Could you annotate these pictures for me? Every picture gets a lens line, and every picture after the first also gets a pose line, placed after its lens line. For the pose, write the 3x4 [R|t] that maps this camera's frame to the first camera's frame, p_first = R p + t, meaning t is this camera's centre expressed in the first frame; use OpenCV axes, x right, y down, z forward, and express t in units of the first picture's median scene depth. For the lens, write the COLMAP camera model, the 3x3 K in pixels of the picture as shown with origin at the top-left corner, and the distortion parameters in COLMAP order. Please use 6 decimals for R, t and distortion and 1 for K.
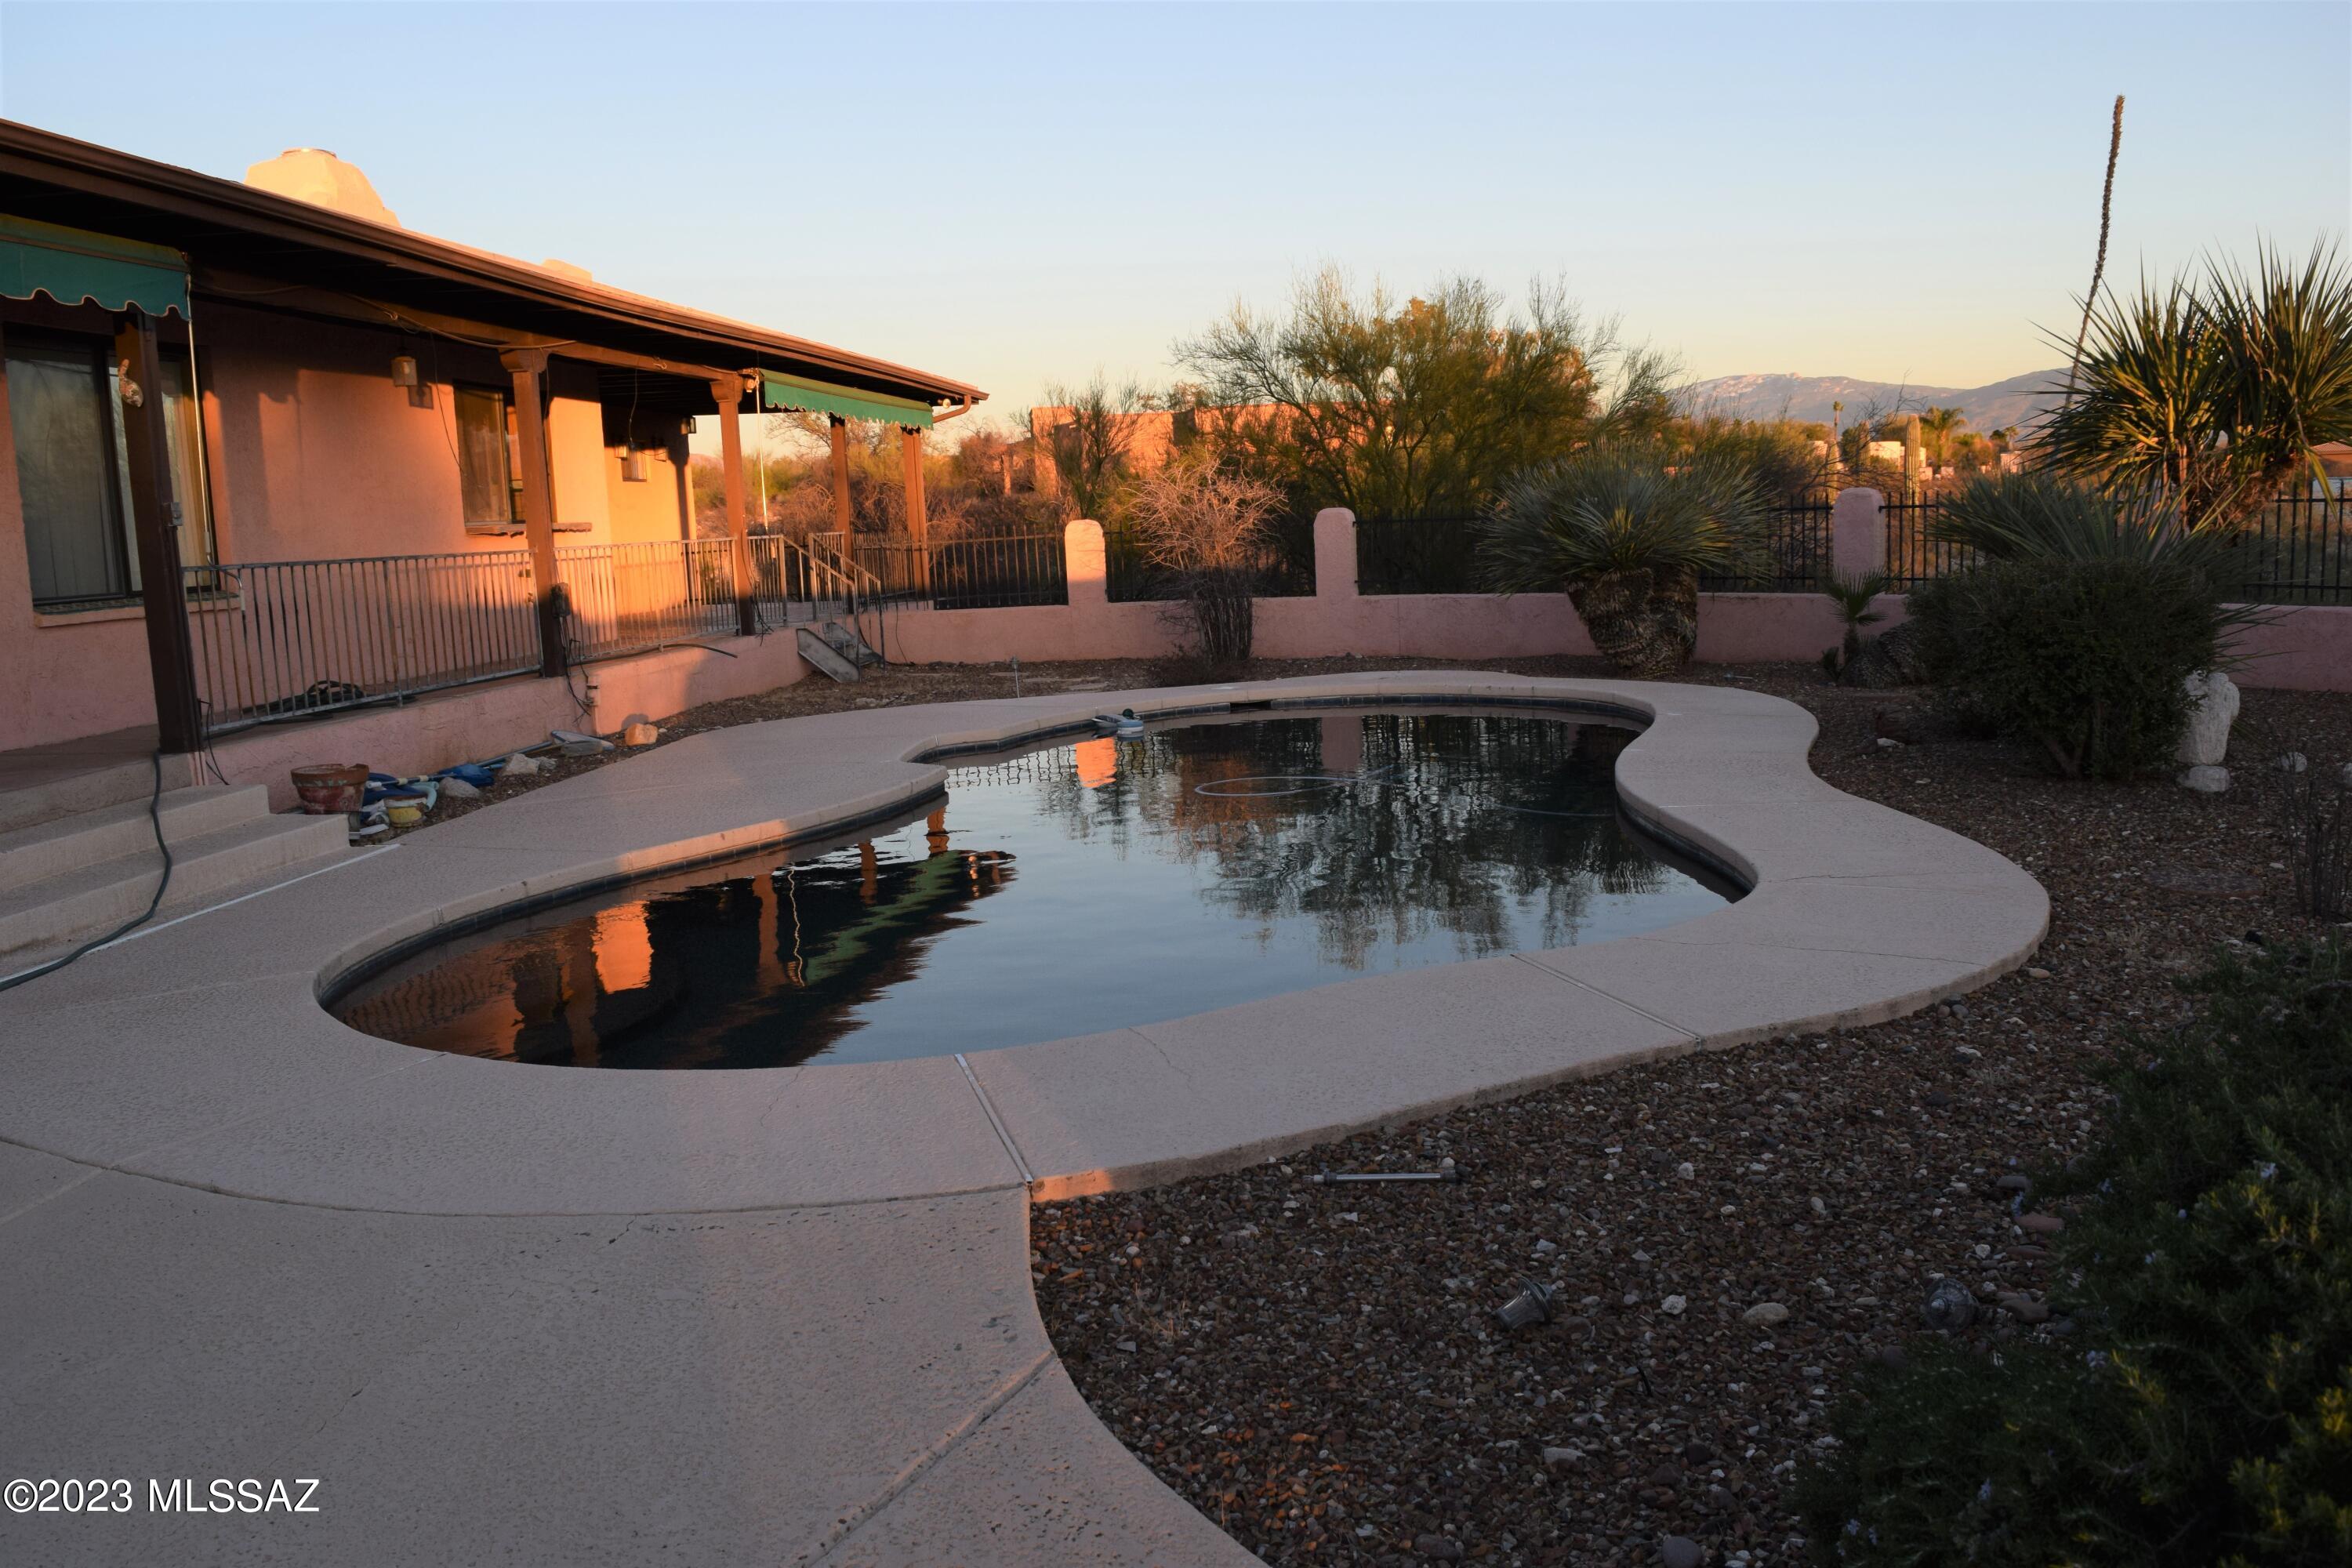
lens RADIAL K [[1847.0, 0, 1178.1], [0, 1847.0, 788.8], [0, 0, 1]] dist [-0.096679, 0.022929]
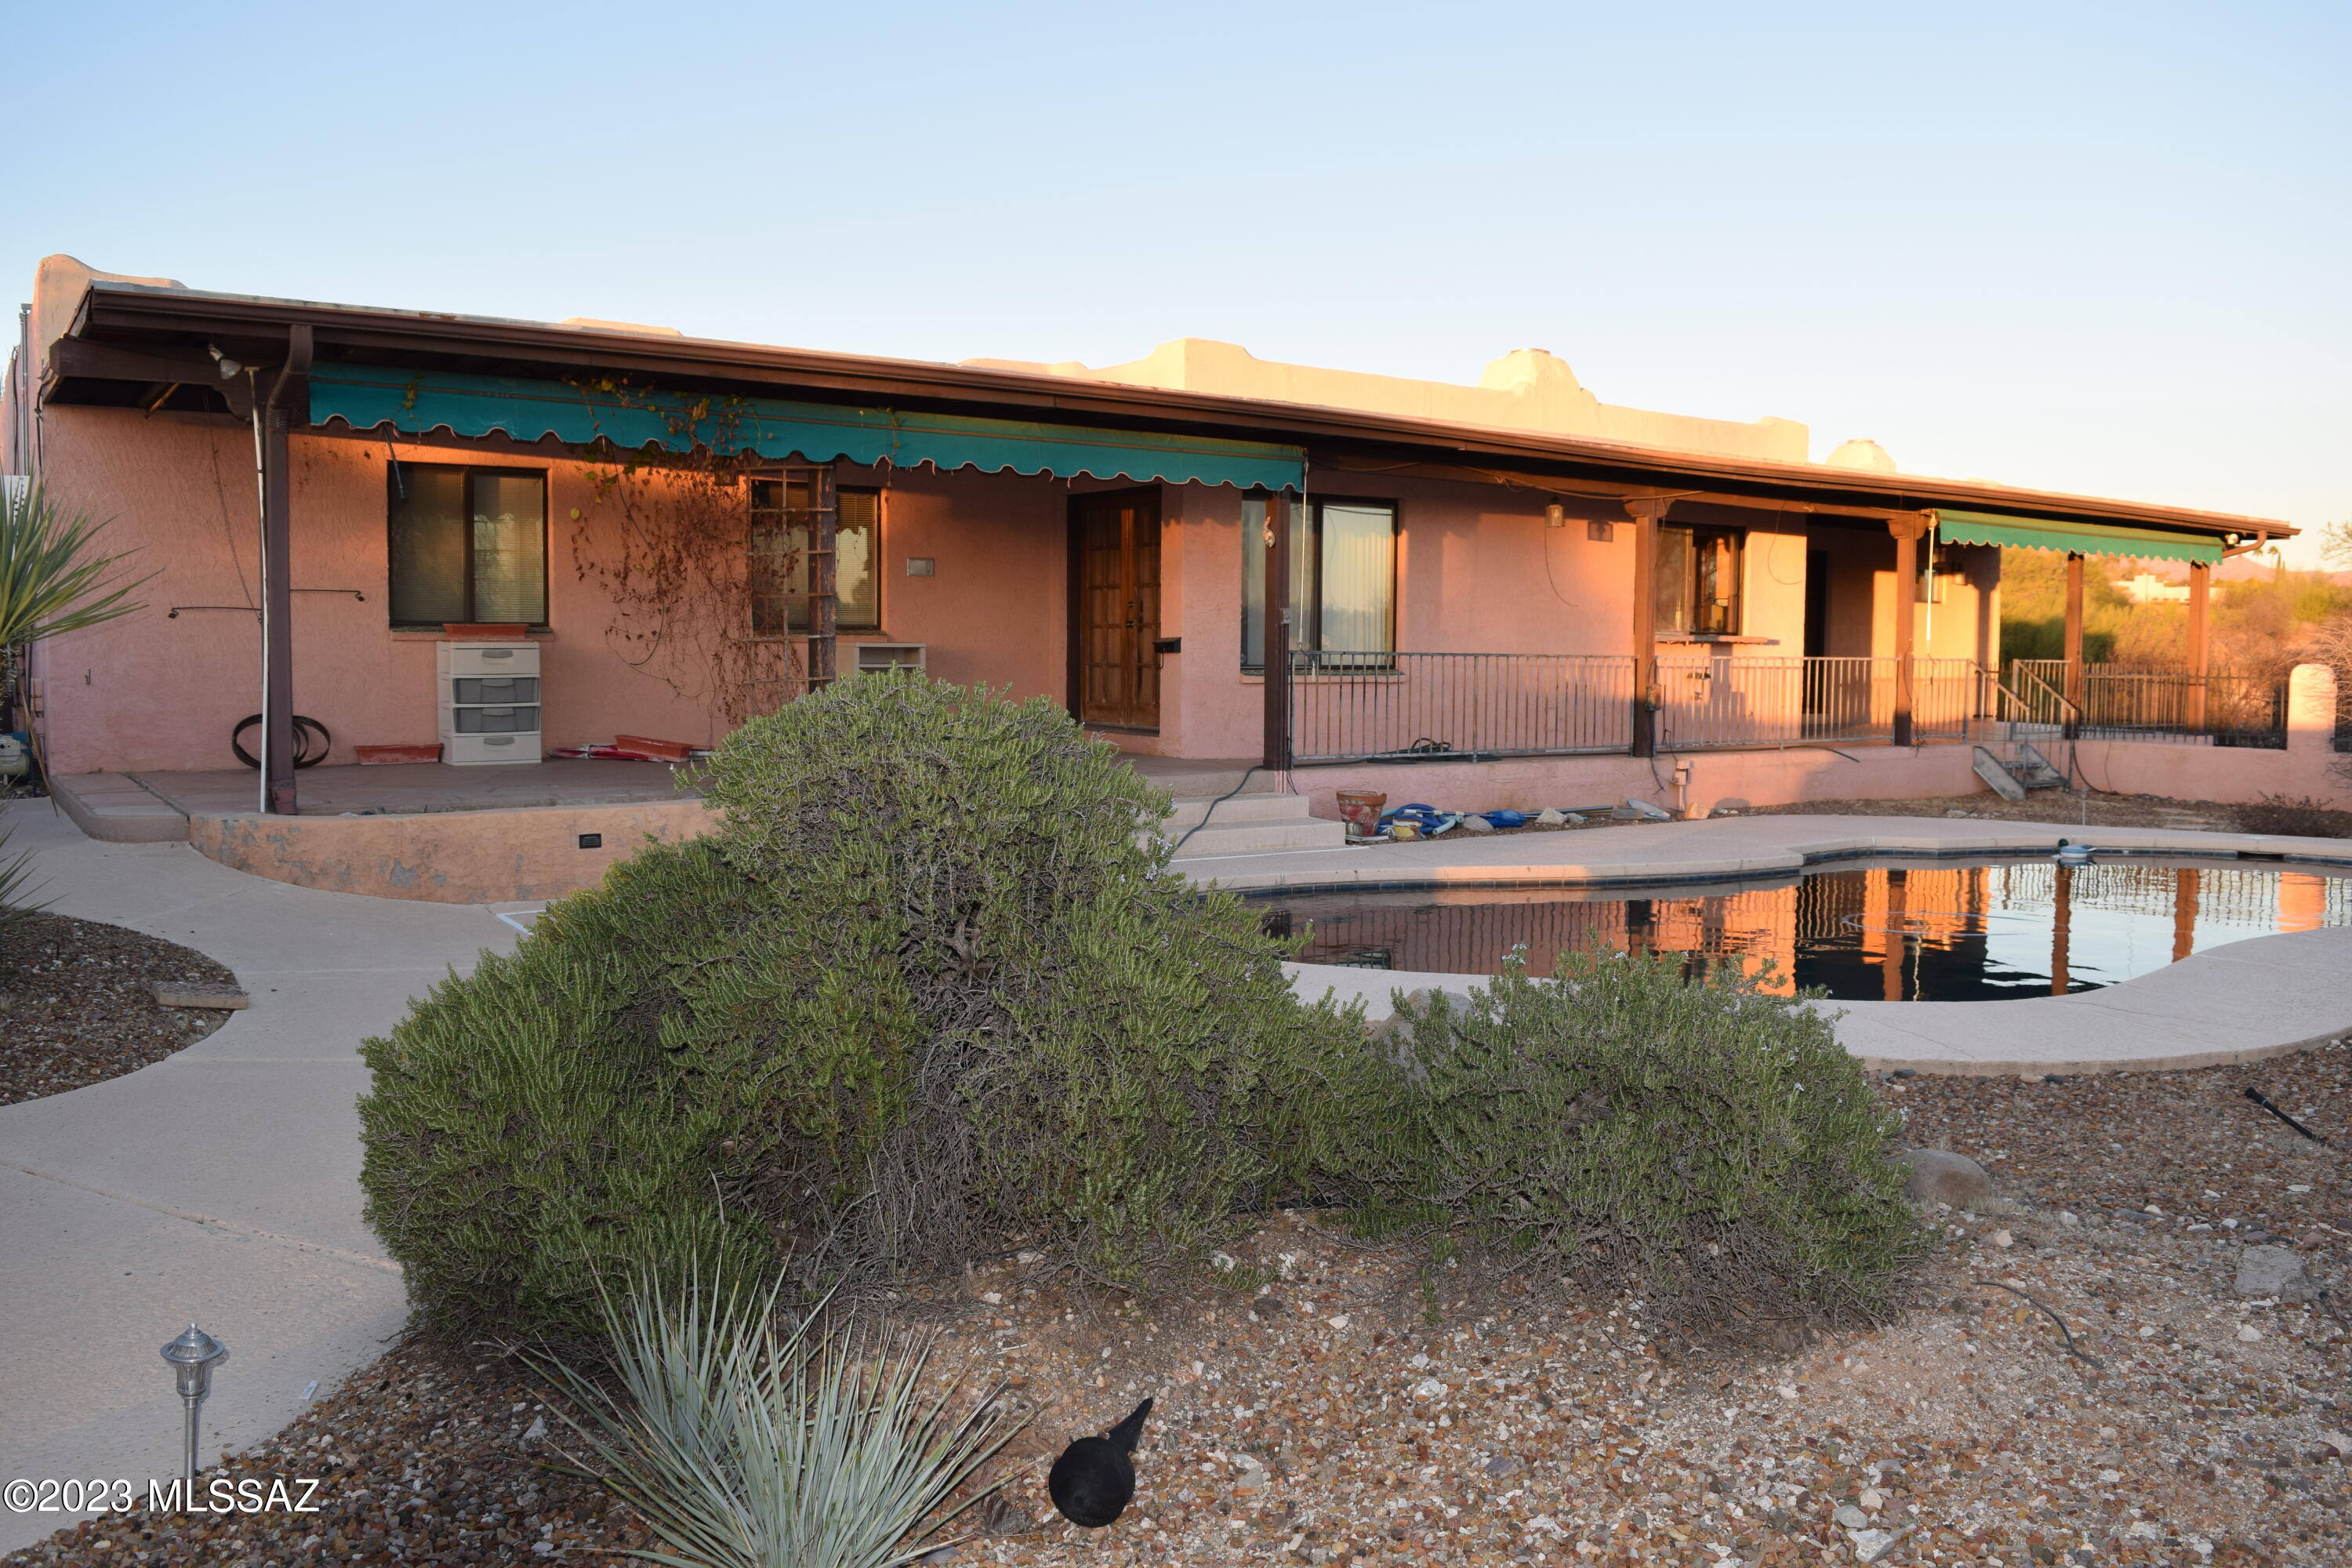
lens RADIAL K [[1847.0, 0, 1173.6], [0, 1847.0, 785.6], [0, 0, 1]] dist [-0.096679, 0.022929]
pose [[0.666672, 0.105050, -0.737912, 0.360697], [-0.146941, 0.989112, 0.008056, -0.005000], [0.730724, 0.103059, 0.674849, -0.081910]]
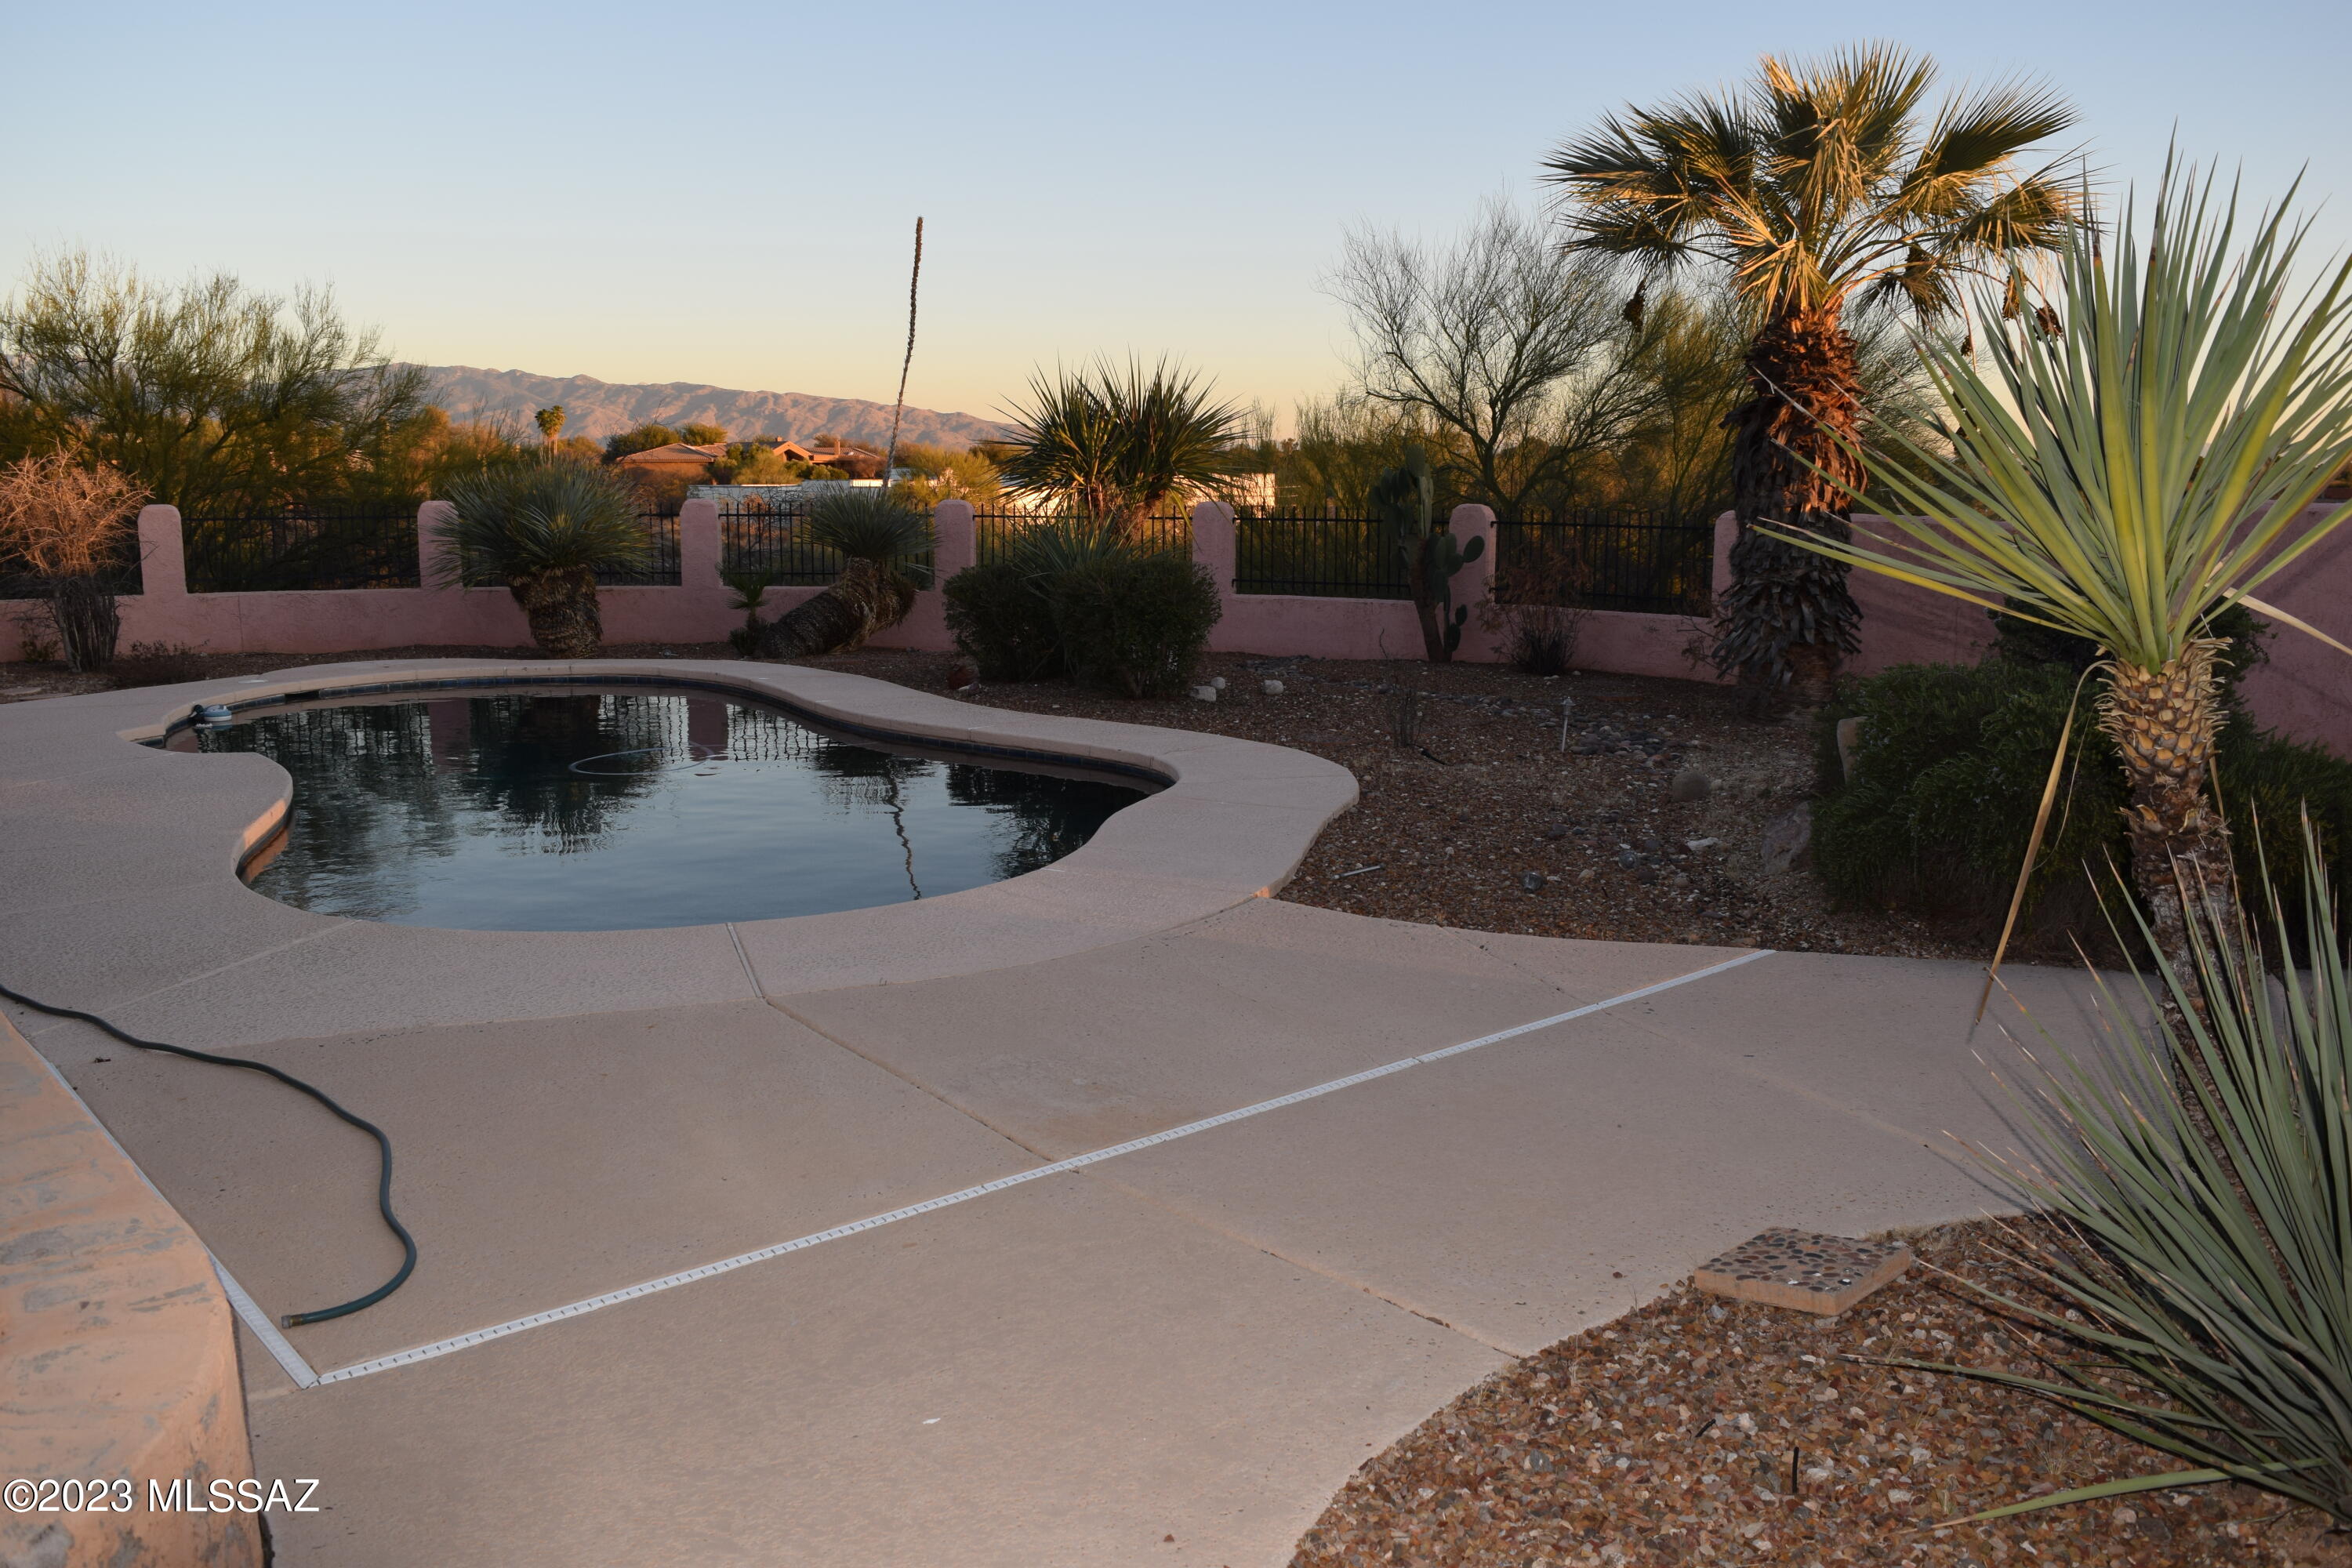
lens RADIAL K [[1847.0, 0, 1177.4], [0, 1847.0, 769.8], [0, 0, 1]] dist [-0.096679, 0.022929]
pose [[0.644585, -0.075066, 0.760839, -0.431141], [0.081754, 0.996230, 0.029028, 0.007261], [-0.760149, 0.043491, 0.648292, -0.038208]]
